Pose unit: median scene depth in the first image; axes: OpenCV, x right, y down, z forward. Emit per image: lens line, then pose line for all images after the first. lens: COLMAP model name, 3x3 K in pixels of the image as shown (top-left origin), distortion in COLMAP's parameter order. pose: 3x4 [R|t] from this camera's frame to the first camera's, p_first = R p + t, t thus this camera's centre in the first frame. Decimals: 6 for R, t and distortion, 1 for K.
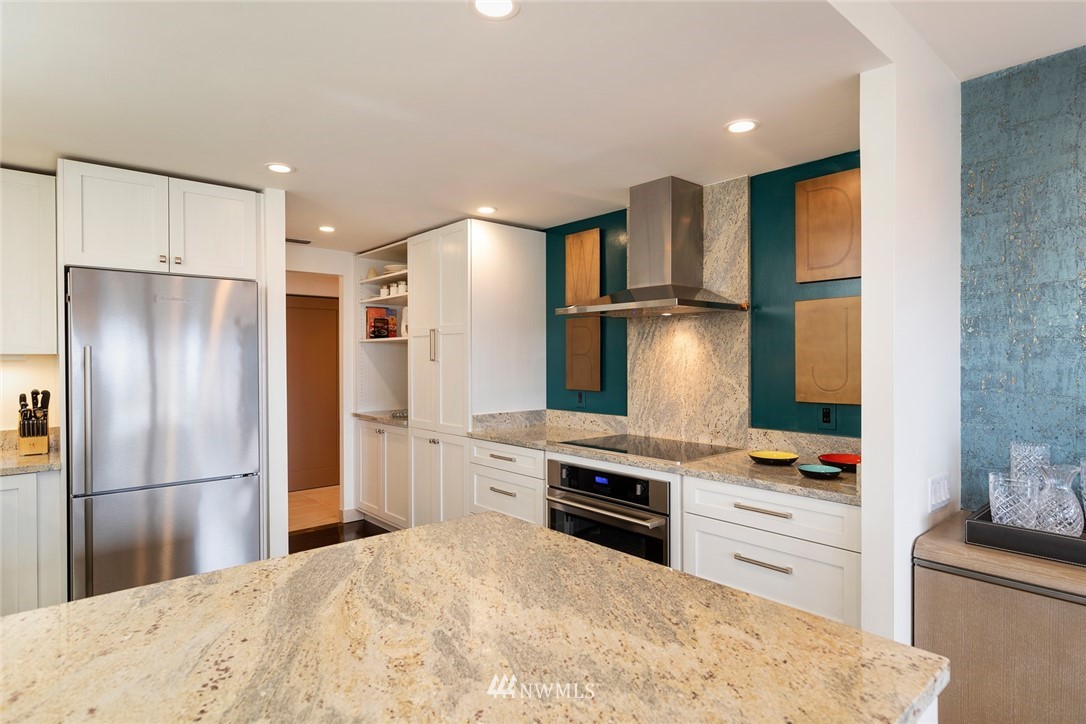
lens RADIAL K [[599.2, 0, 546.6], [0, 599.2, 366.3], [0, 0, 1]] dist [-0.002379, -0.001624]
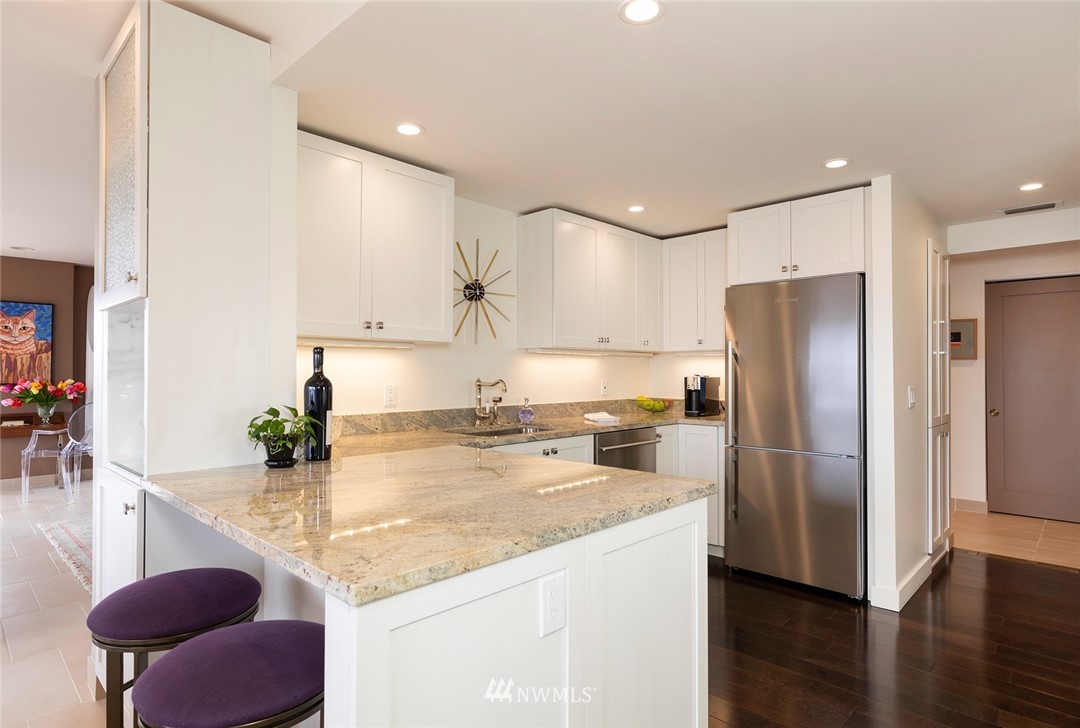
lens RADIAL K [[586.3, 0, 537.7], [0, 586.3, 367.7], [0, 0, 1]] dist [0.004205, 0.000265]
pose [[0.069626, -0.003698, -0.997566, 1.402006], [-0.007125, 0.999966, -0.004204, 0.094436], [0.997548, 0.007400, 0.069597, 1.021659]]
